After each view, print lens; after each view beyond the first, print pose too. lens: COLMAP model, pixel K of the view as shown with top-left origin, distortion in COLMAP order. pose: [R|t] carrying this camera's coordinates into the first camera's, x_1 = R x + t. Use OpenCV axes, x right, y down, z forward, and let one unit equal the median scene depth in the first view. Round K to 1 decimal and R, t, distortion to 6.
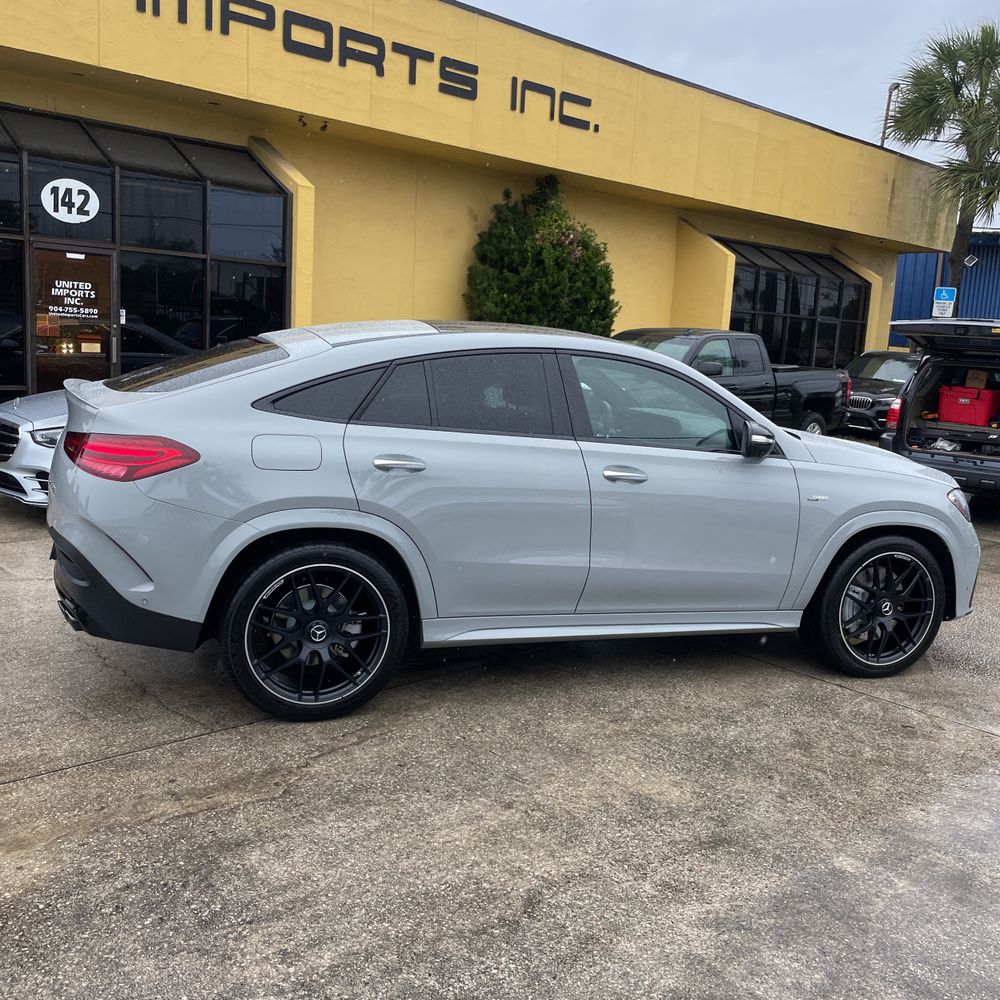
lens RADIAL K [[1009.6, 0, 516.7], [0, 1009.6, 495.8], [0, 0, 1]] dist [0.088701, -0.119379]
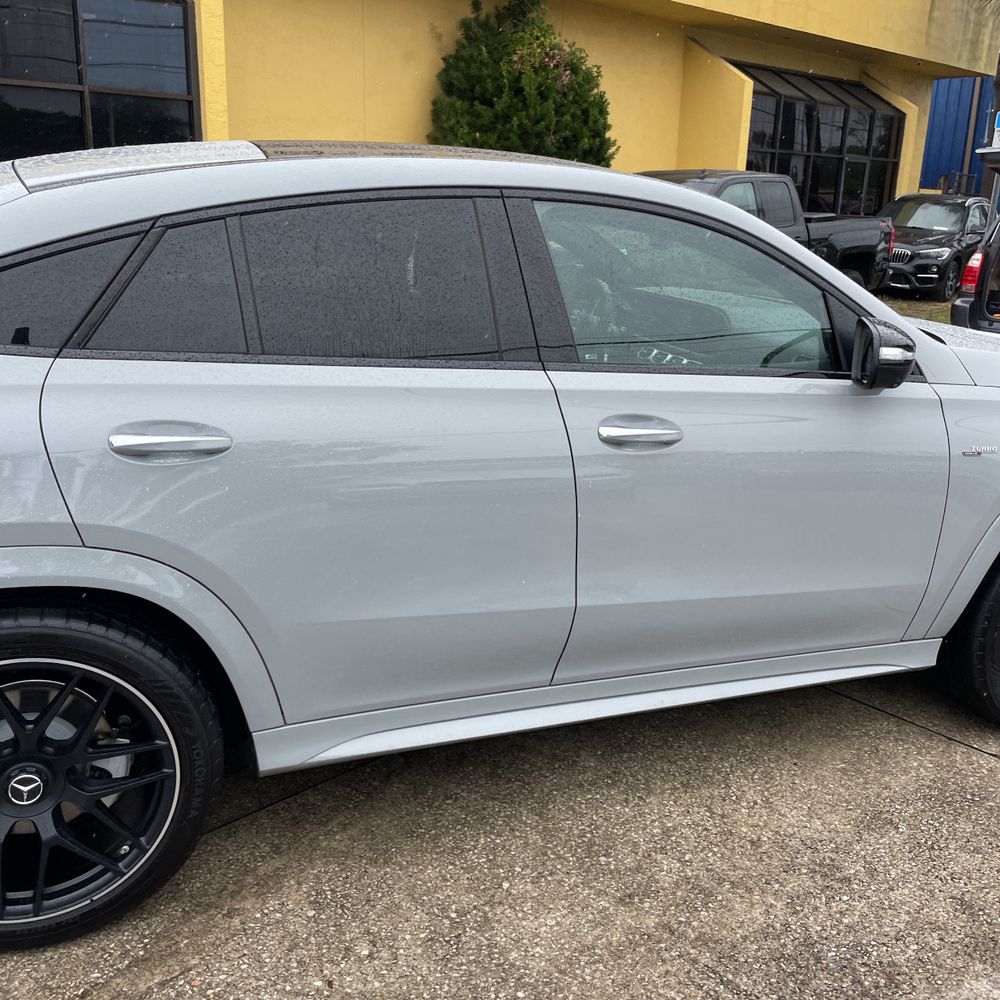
lens RADIAL K [[1009.6, 0, 516.7], [0, 1009.6, 495.8], [0, 0, 1]] dist [0.088701, -0.119379]
pose [[0.999649, -0.026484, -0.000313, 0.012784], [0.026287, 0.990616, 0.134119, -0.018214], [-0.003242, -0.134081, 0.990965, 0.143235]]
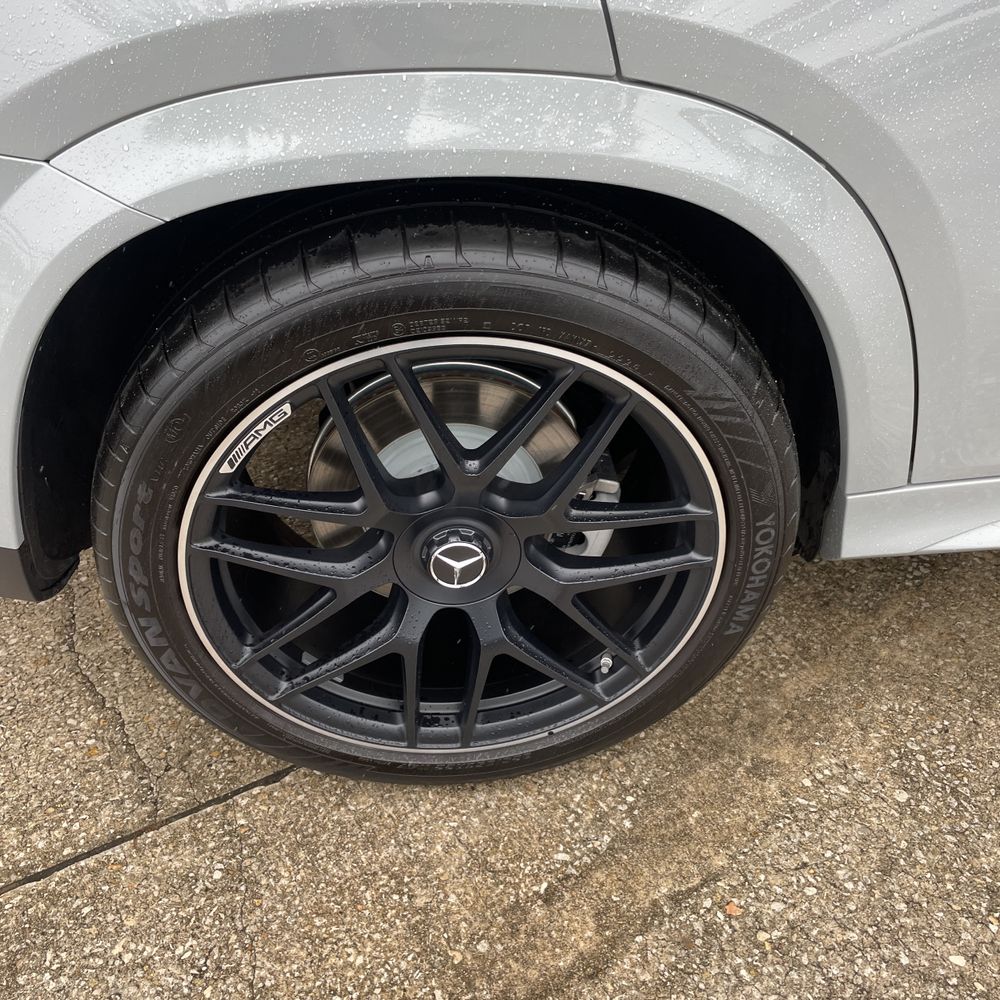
lens RADIAL K [[1015.1, 0, 497.4], [0, 1015.1, 491.8], [0, 0, 1]] dist [0.076934, -0.109082]
pose [[0.961070, 0.104447, -0.255804, -0.032443], [0.032394, 0.876822, 0.479723, -0.002957], [0.274400, -0.469334, 0.839303, 0.214532]]
